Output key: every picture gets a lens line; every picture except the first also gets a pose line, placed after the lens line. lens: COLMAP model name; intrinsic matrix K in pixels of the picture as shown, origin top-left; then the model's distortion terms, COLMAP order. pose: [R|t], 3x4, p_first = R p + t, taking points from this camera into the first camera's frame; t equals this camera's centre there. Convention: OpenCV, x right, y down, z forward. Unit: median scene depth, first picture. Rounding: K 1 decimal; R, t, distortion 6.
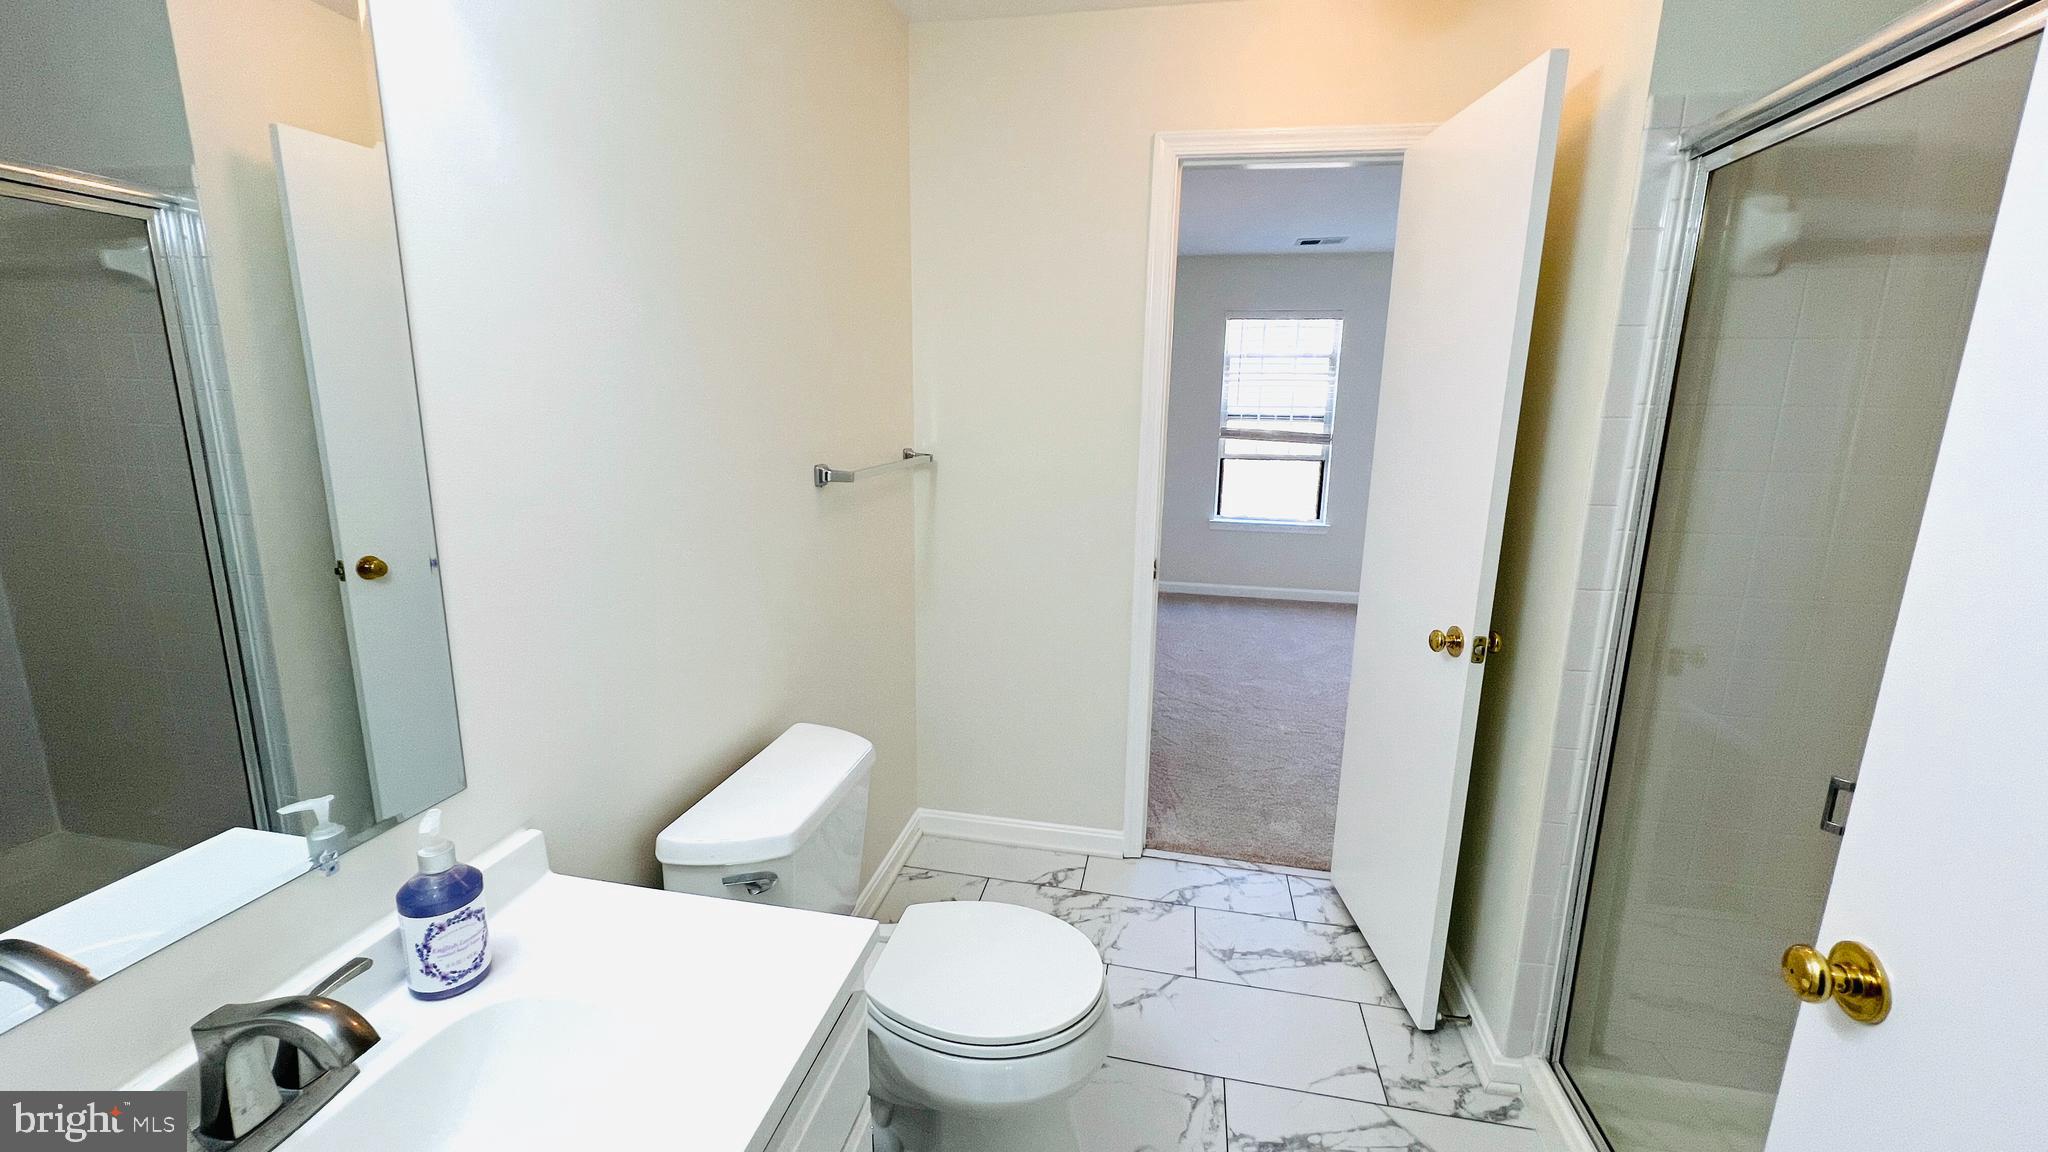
lens RADIAL K [[815.9, 0, 1020.1], [0, 815.9, 567.7], [0, 0, 1]] dist [-0.001804, -0.000075]
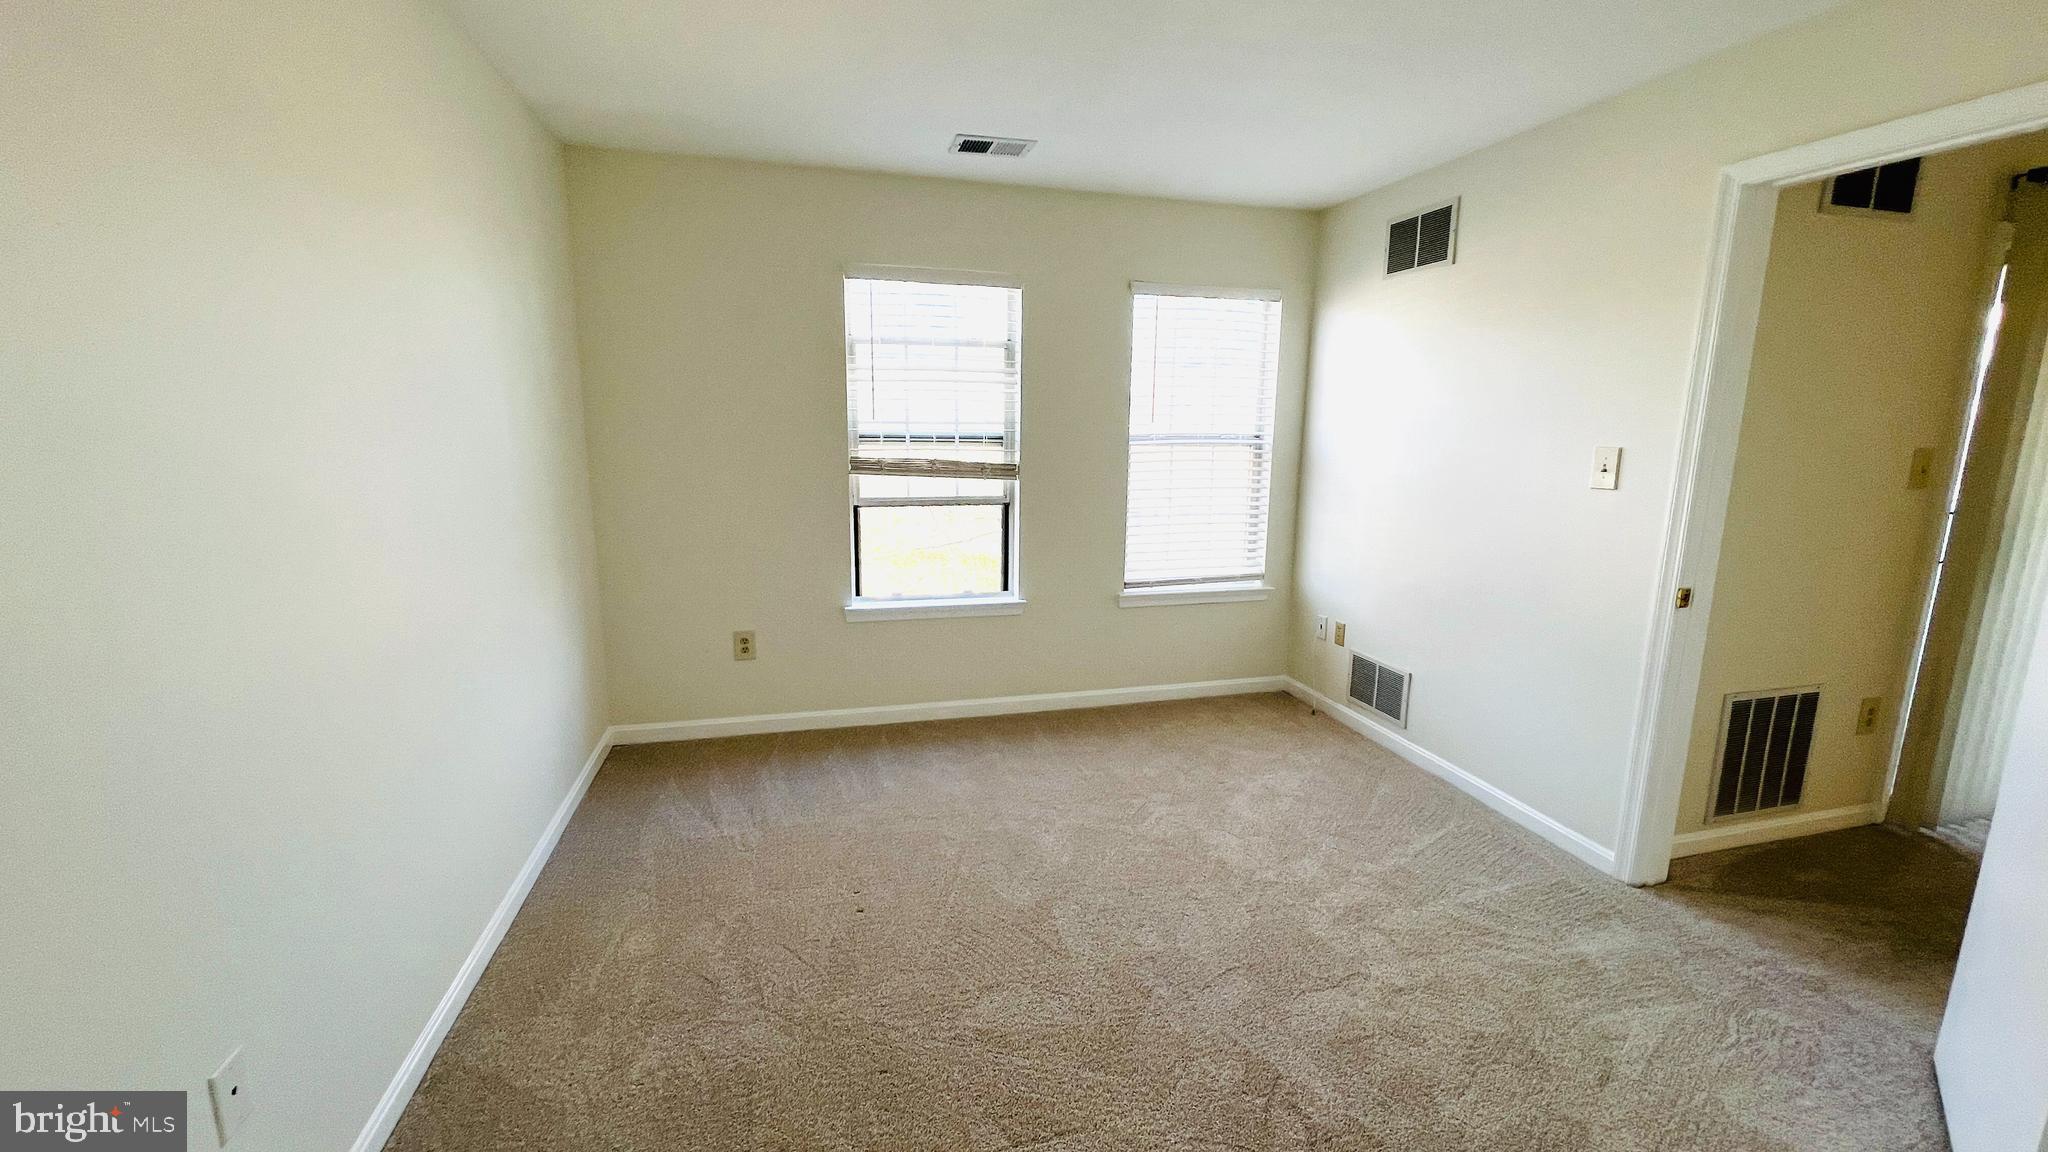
lens RADIAL K [[815.9, 0, 1020.1], [0, 815.9, 567.7], [0, 0, 1]] dist [-0.001804, -0.000075]
pose [[0.890842, -0.079006, 0.447390, 0.082418], [0.090018, 0.995934, -0.003370, -0.076880], [-0.445305, 0.043275, 0.894332, 0.409453]]
